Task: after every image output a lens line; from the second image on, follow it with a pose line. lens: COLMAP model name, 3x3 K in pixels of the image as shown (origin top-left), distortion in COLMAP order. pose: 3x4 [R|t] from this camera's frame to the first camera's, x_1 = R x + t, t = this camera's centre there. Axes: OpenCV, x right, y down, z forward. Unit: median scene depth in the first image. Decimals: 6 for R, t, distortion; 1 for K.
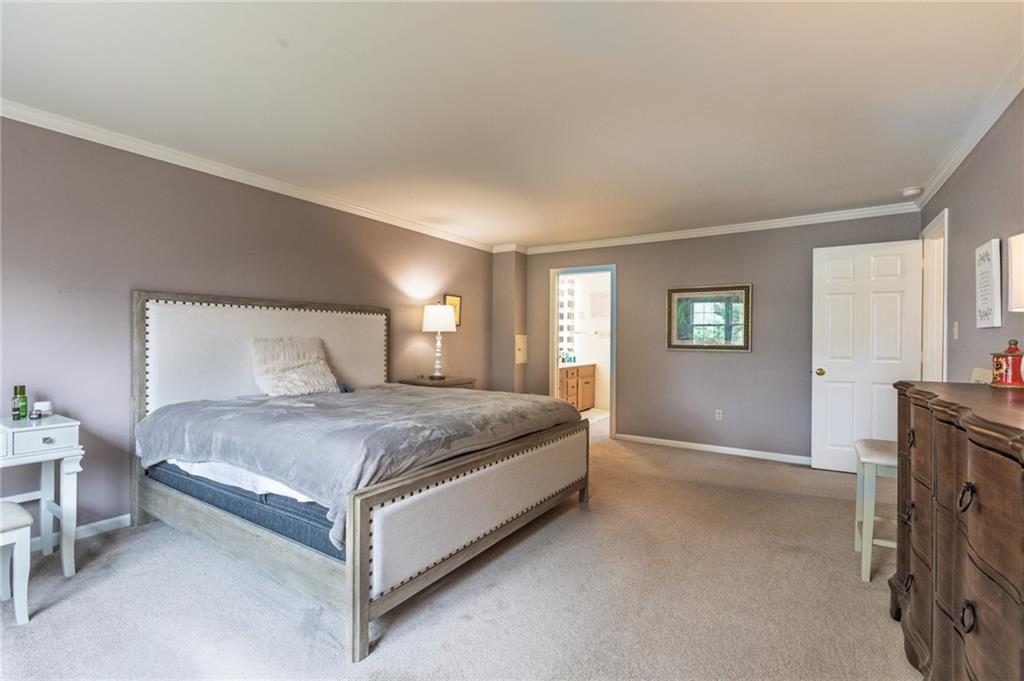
lens RADIAL K [[454.5, 0, 511.4], [0, 454.5, 341.6], [0, 0, 1]] dist [-0.002299, -0.000115]
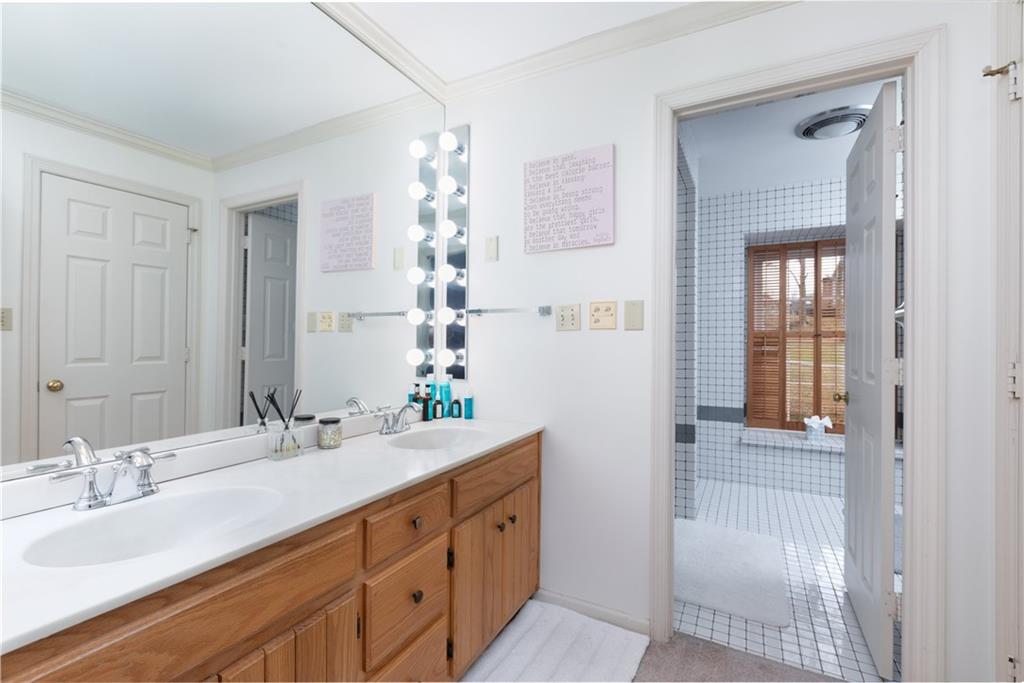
lens RADIAL K [[454.5, 0, 512.2], [0, 454.5, 340.5], [0, 0, 1]] dist [-0.002299, -0.000115]
pose [[0.995202, 0.002065, 0.097817, 0.137690], [-0.001677, 0.999990, -0.004052, -0.001143], [-0.097825, 0.003868, 0.995196, 0.720400]]
